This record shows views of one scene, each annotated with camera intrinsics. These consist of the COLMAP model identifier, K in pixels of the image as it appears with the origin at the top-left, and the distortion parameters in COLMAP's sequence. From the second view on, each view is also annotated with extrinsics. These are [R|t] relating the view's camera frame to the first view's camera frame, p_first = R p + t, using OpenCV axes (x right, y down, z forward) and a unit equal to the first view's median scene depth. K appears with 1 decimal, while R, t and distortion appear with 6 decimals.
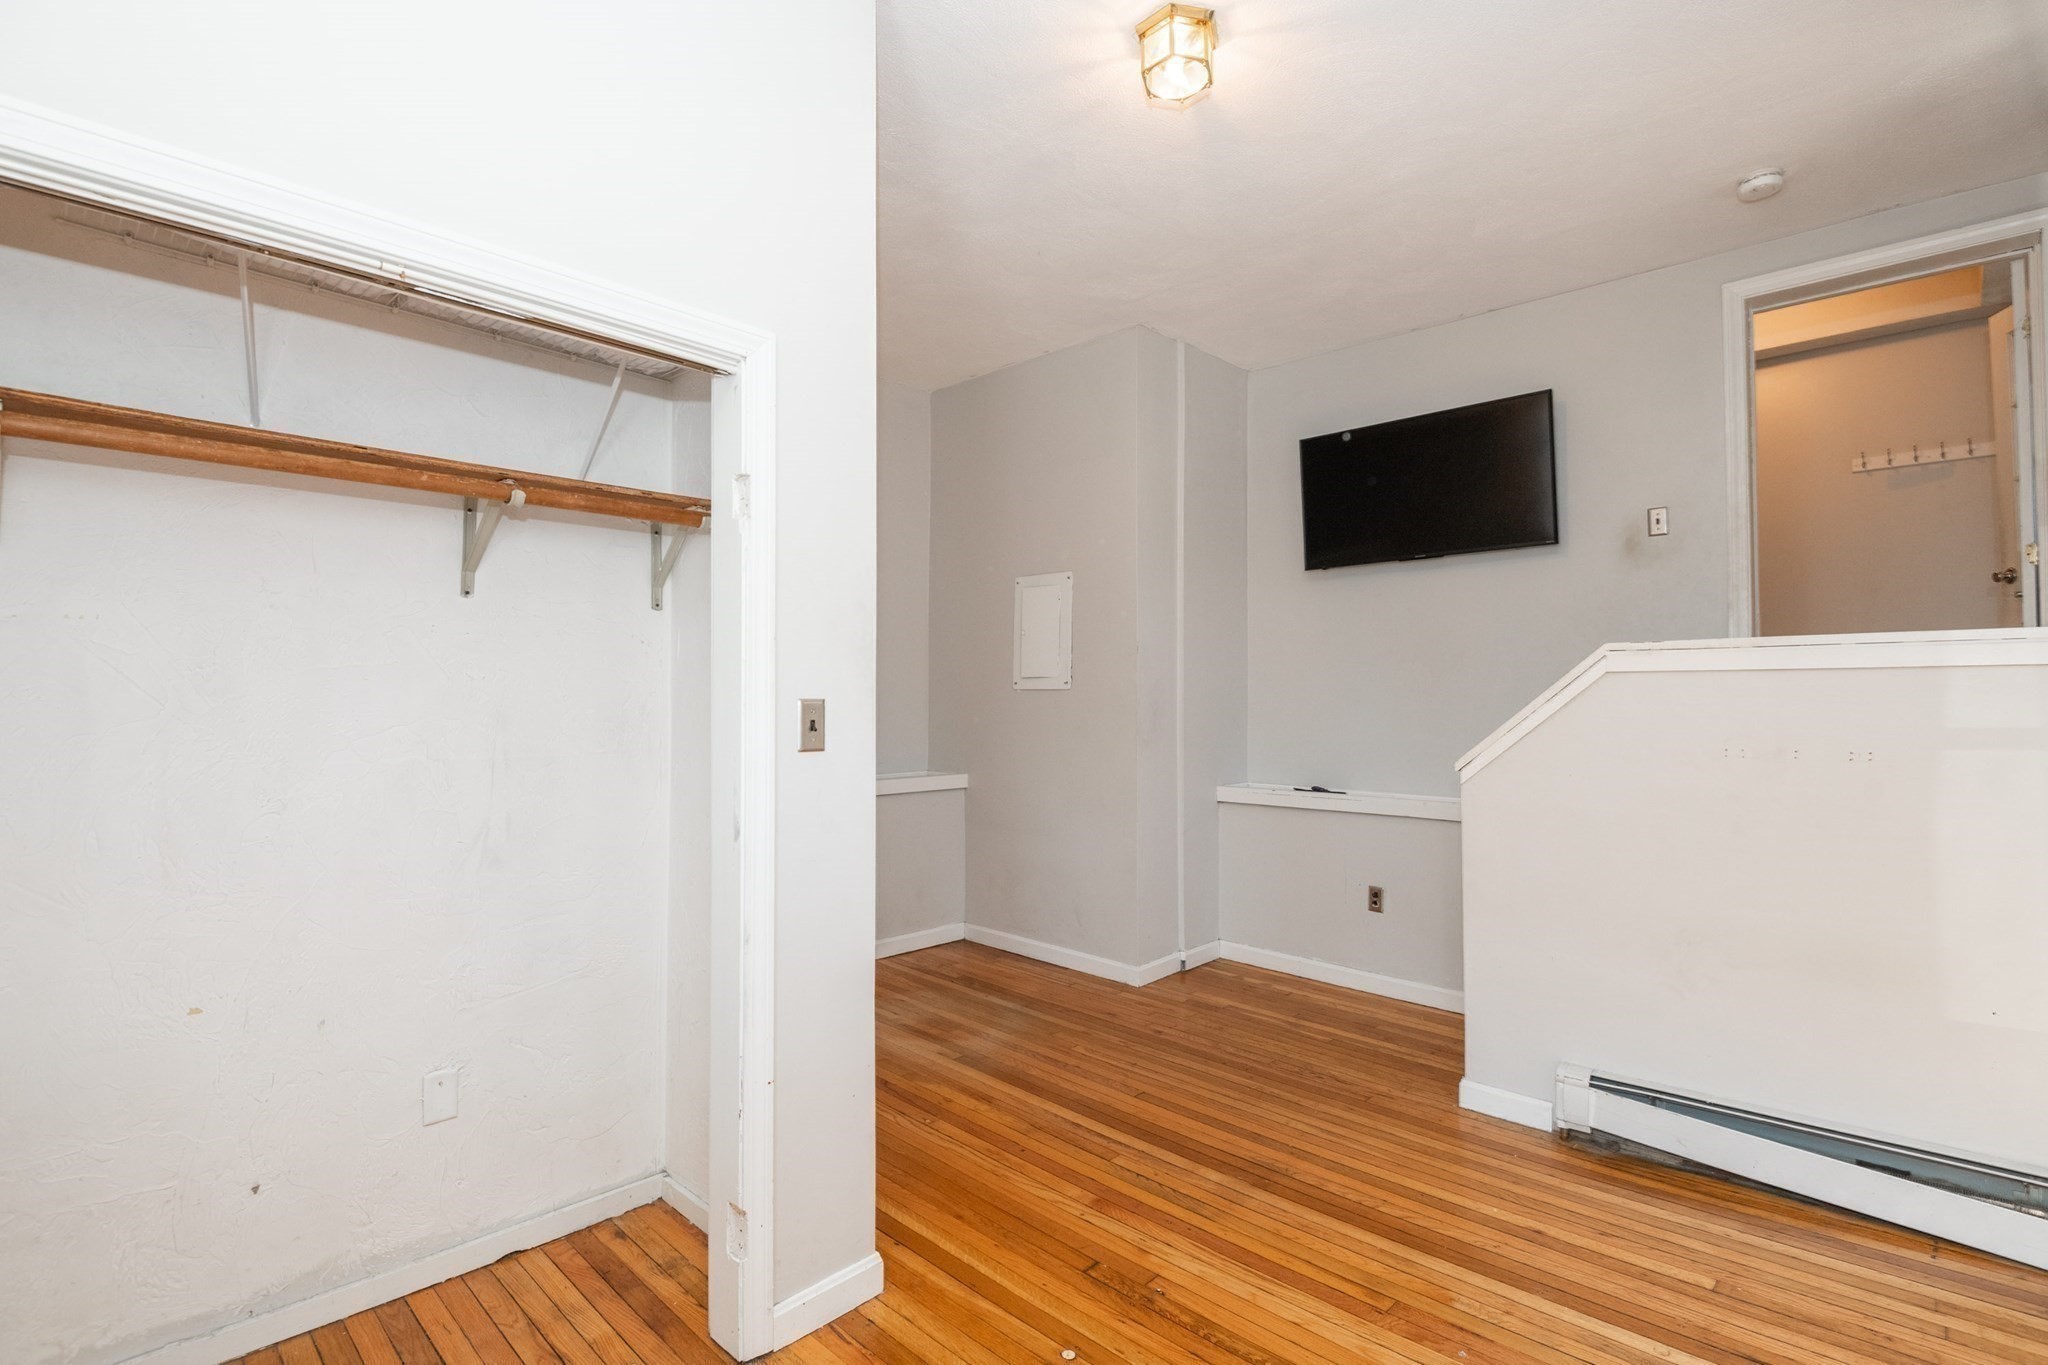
lens RADIAL K [[943.5, 0, 1037.2], [0, 943.5, 677.4], [0, 0, 1]] dist [0.016318, -0.025434]
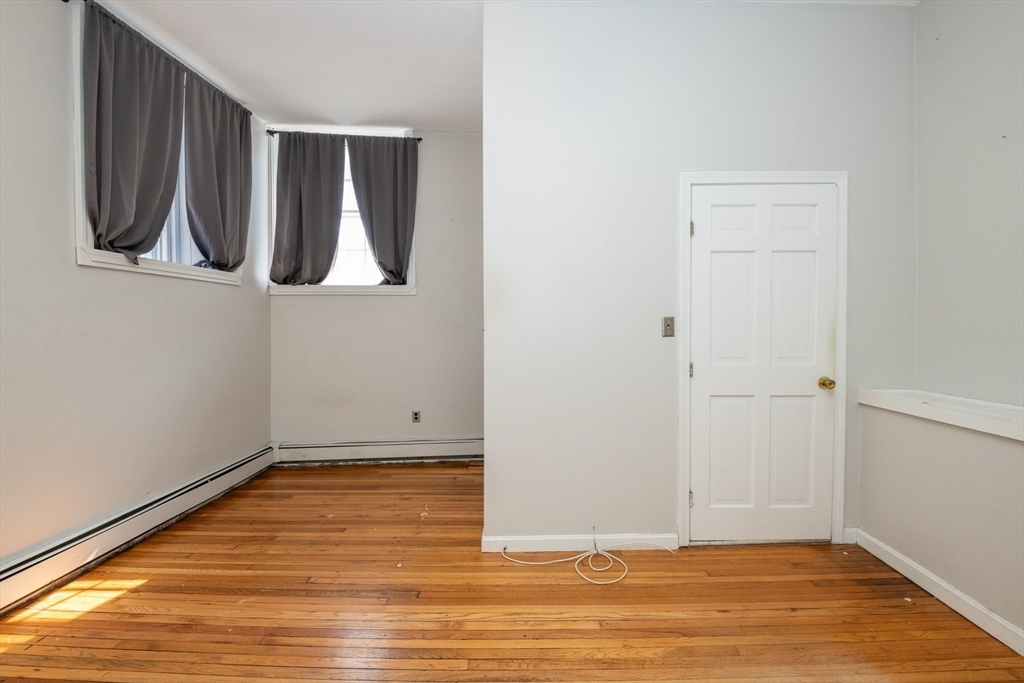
lens RADIAL K [[471.8, 0, 518.6], [0, 471.8, 339.0], [0, 0, 1]] dist [0.016318, -0.025434]
pose [[-0.738477, 0.015422, -0.674102, 0.604944], [0.020742, 0.999785, 0.000150, 0.077228], [0.673959, -0.013871, -0.738638, 1.994223]]
